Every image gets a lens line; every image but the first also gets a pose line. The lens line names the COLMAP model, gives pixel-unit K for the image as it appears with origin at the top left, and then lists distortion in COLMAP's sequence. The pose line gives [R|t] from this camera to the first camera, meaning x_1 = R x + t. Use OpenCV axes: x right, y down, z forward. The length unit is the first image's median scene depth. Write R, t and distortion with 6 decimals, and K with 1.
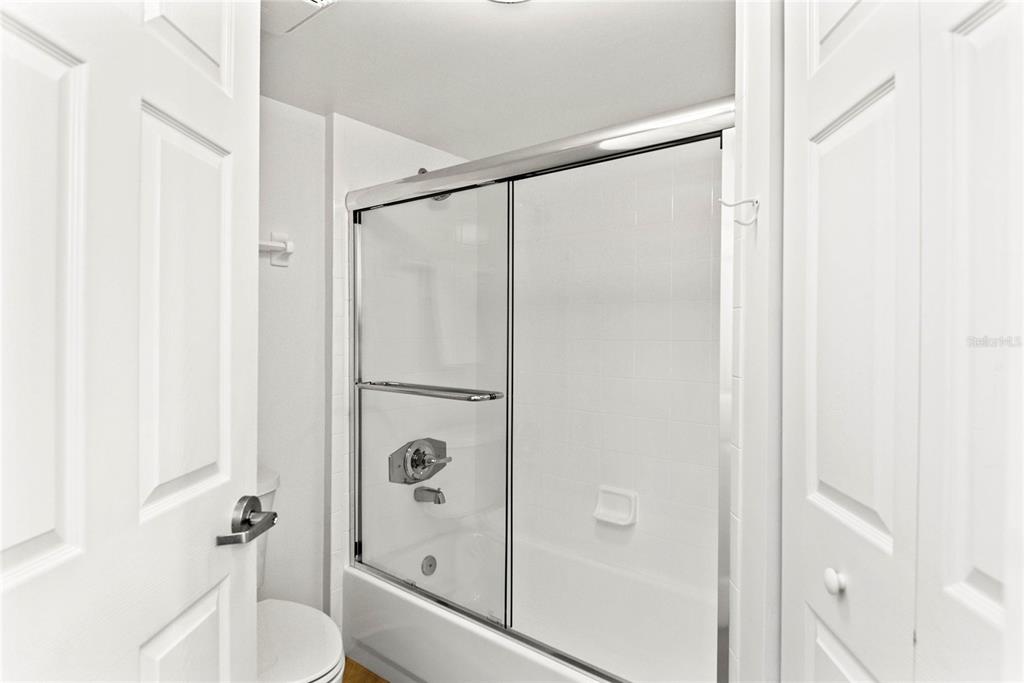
lens RADIAL K [[557.2, 0, 512.0], [0, 557.2, 341.5], [0, 0, 1]] dist [0.002400, -0.026566]
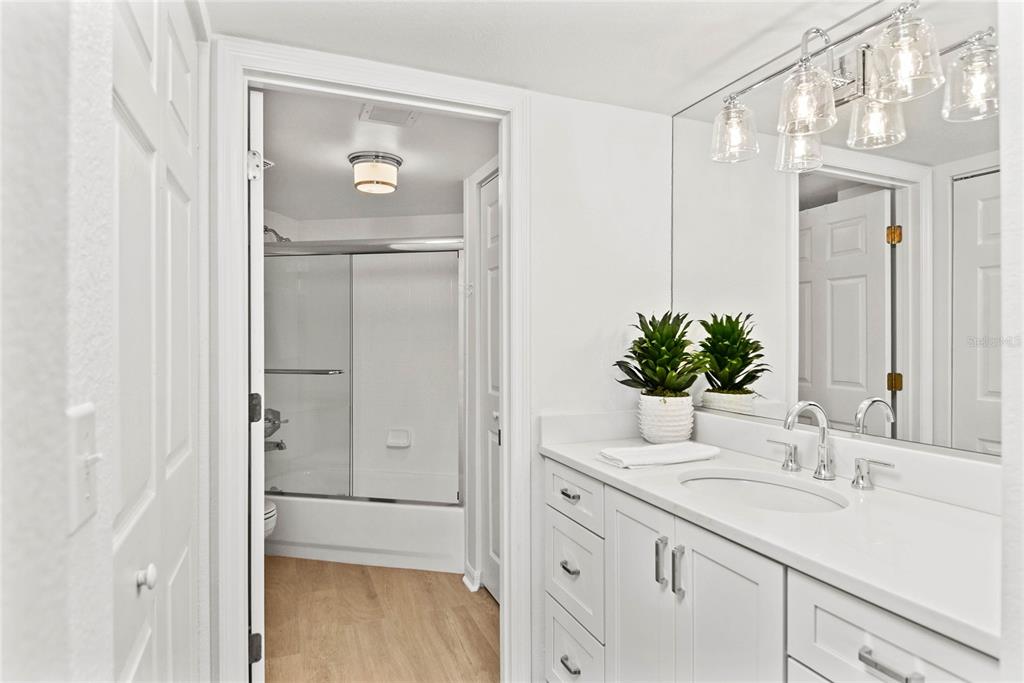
lens RADIAL K [[557.2, 0, 512.0], [0, 557.2, 341.5], [0, 0, 1]] dist [0.002400, -0.026566]
pose [[0.894839, -0.012697, 0.446209, -0.340973], [0.011657, 0.999919, 0.005075, -0.002128], [-0.446238, 0.000661, 0.894914, -0.865254]]
